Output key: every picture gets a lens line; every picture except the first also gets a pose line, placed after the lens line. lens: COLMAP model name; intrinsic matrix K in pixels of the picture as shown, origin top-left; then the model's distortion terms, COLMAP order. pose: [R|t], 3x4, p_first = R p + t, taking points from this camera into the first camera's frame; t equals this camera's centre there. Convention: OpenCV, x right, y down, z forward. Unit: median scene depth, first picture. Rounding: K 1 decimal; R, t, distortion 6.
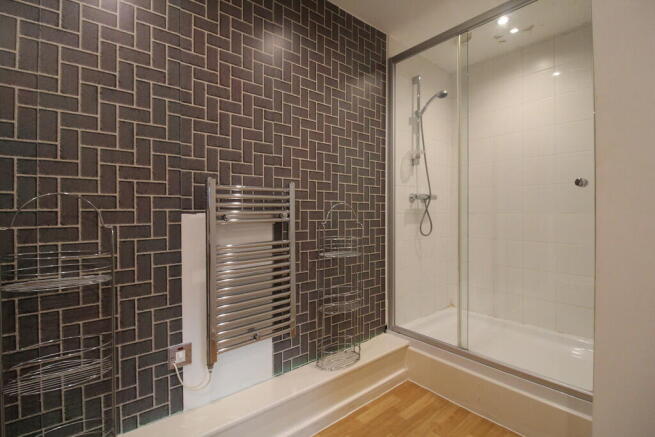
lens RADIAL K [[302.6, 0, 327.9], [0, 302.6, 215.8], [0, 0, 1]] dist [-0.017837, 0.000344]
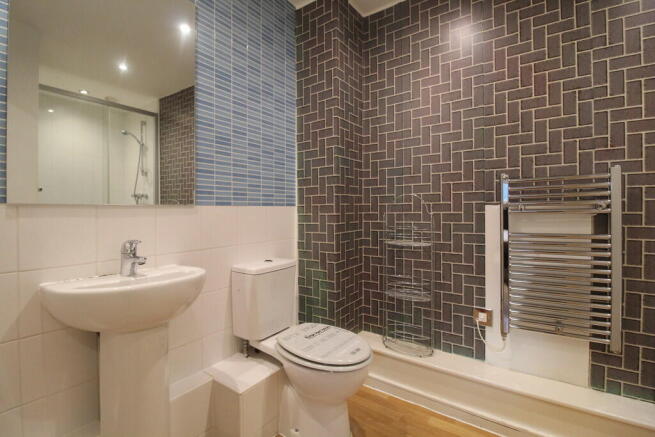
lens RADIAL K [[302.6, 0, 327.5], [0, 302.6, 212.2], [0, 0, 1]] dist [-0.017837, 0.000344]
pose [[0.266666, 0.011616, -0.963719, 0.547728], [-0.000862, 0.999930, 0.011814, 0.009367], [0.963789, -0.002320, 0.266657, 0.027862]]
